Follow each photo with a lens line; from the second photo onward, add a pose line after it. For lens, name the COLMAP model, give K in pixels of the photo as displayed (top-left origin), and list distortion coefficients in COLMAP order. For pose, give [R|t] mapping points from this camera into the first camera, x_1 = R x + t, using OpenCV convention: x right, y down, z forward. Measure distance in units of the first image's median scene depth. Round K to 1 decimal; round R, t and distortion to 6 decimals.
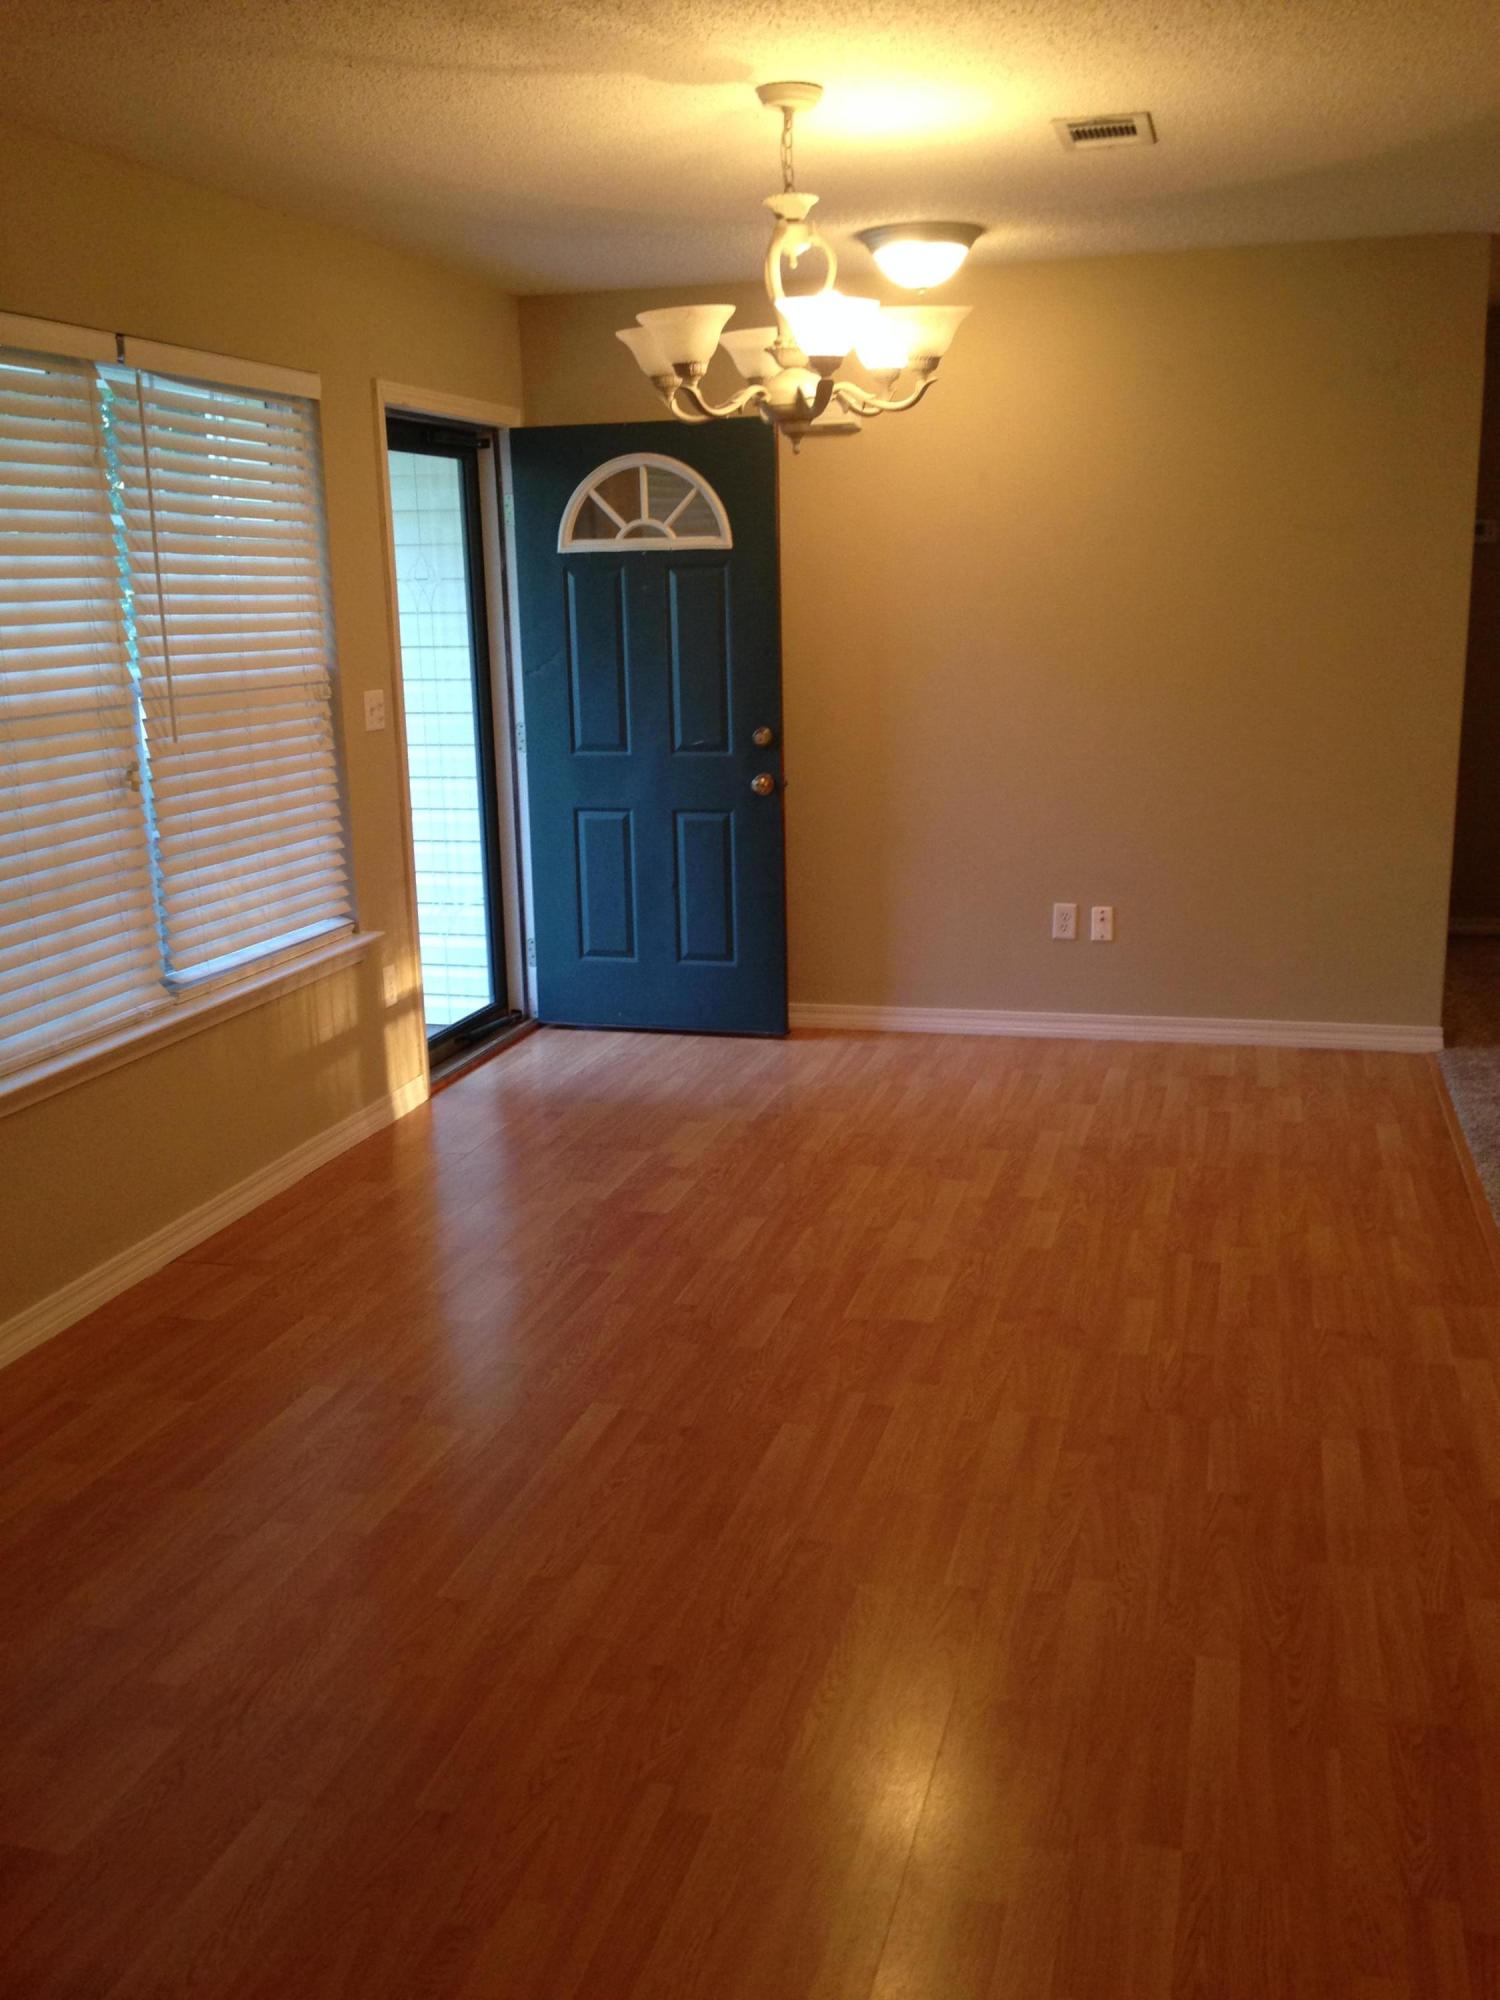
lens RADIAL K [[1865.1, 0, 742.2], [0, 1865.1, 995.2], [0, 0, 1]] dist [0.123614, -0.213171]
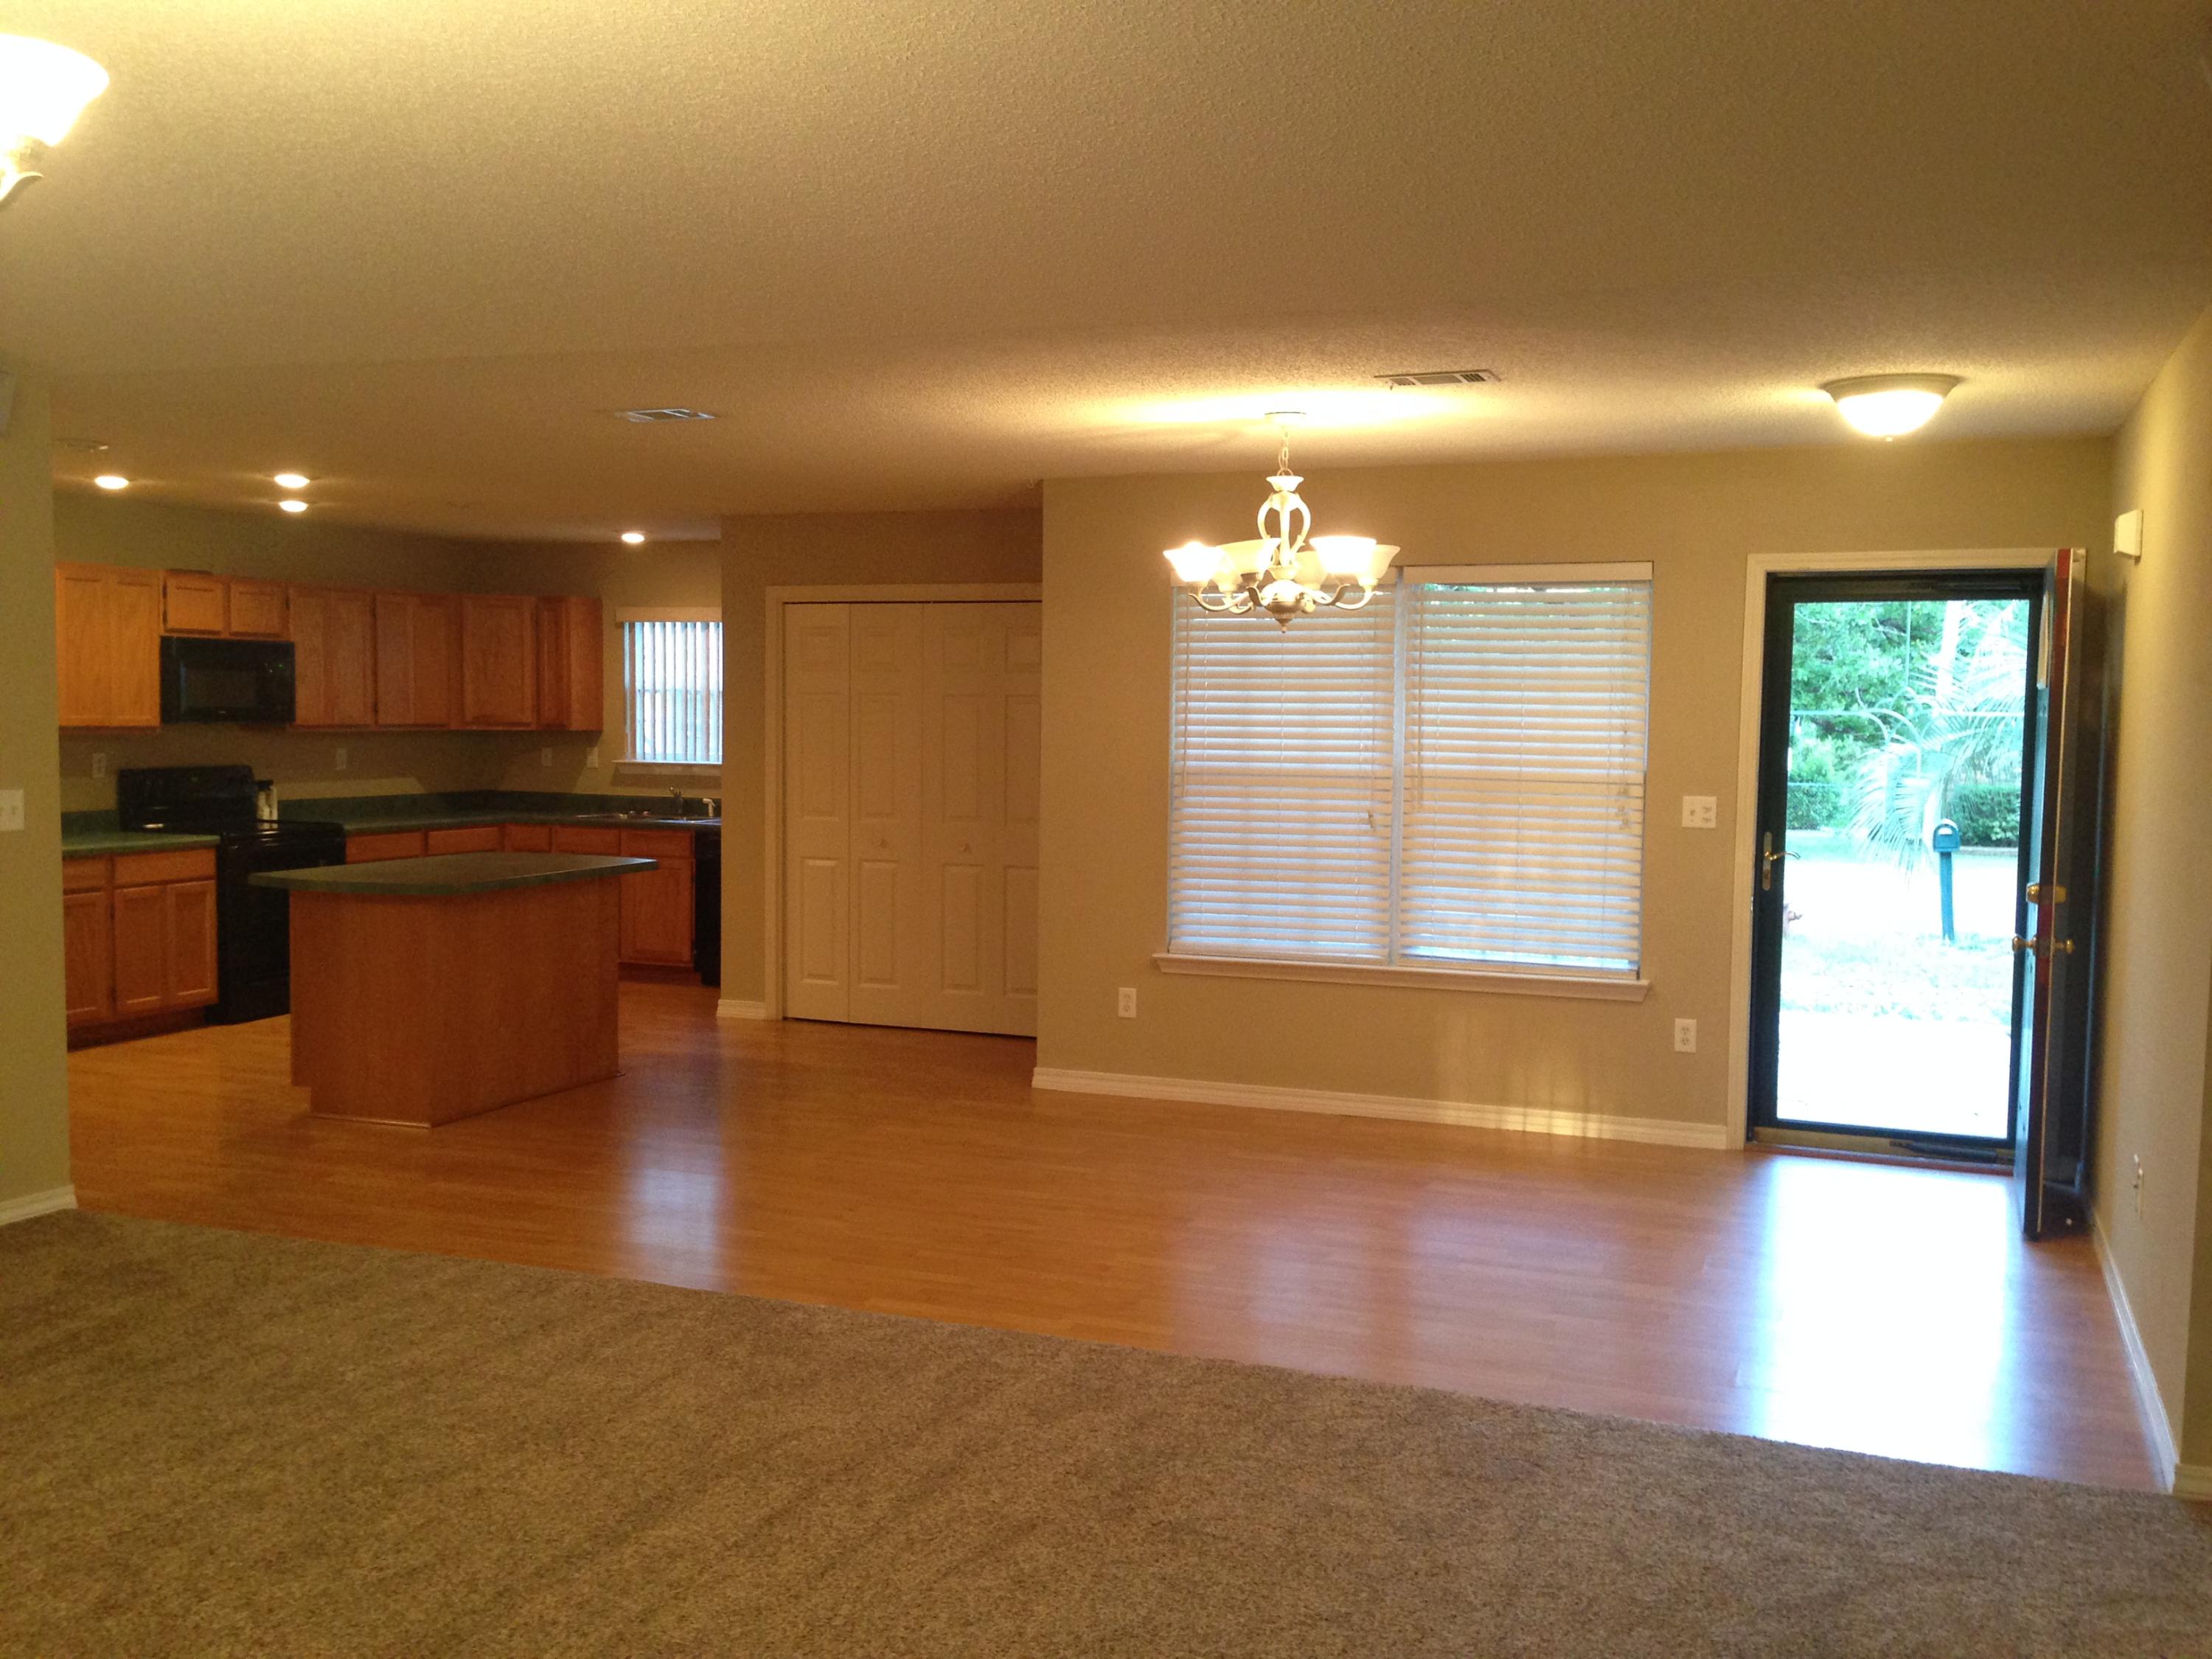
lens RADIAL K [[2024.7, 0, 1106.0], [0, 2024.7, 829.5], [0, 0, 1]] dist [0.097555, -0.105008]
pose [[-0.104982, 0.086269, -0.990725, 1.482498], [-0.227044, 0.967840, 0.108335, -0.247028], [0.968210, 0.236311, -0.082019, 0.914378]]
